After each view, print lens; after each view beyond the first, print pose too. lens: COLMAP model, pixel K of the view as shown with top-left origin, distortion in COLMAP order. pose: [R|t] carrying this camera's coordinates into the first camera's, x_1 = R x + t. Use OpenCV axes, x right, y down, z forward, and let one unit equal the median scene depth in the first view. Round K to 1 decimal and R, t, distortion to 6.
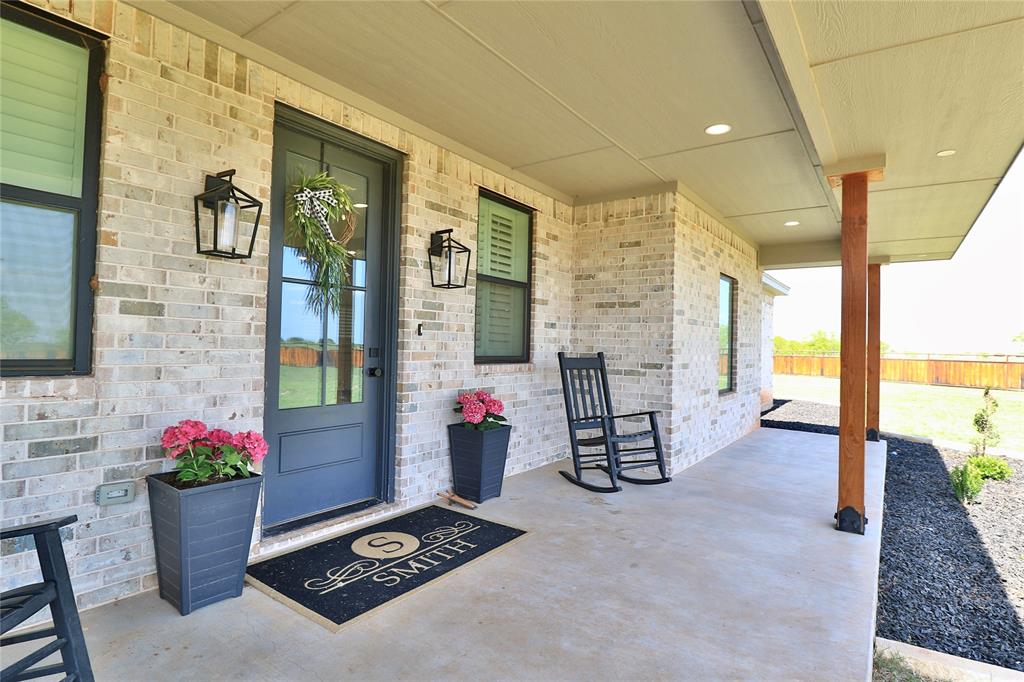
lens RADIAL K [[524.3, 0, 511.1], [0, 524.3, 340.0], [0, 0, 1]] dist [-0.011456, -0.002690]
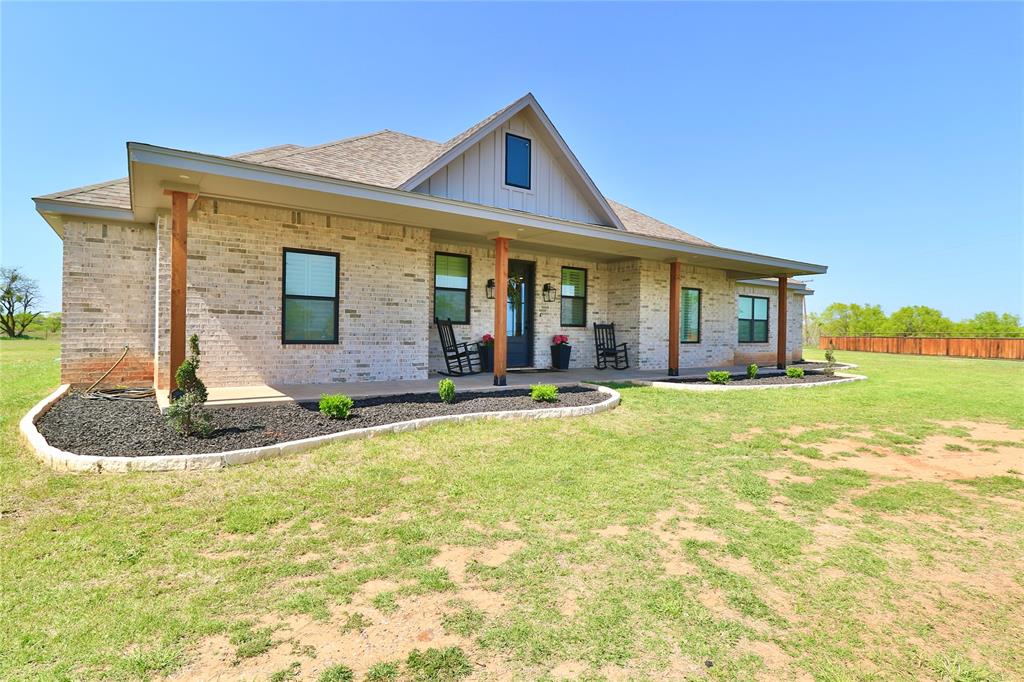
lens RADIAL K [[524.3, 0, 511.9], [0, 524.3, 336.9], [0, 0, 1]] dist [-0.011456, -0.002690]
pose [[0.950417, -0.007373, -0.310892, 0.596682], [0.010877, 0.999895, 0.009539, 0.075015], [0.310789, -0.012447, 0.950397, -1.925045]]
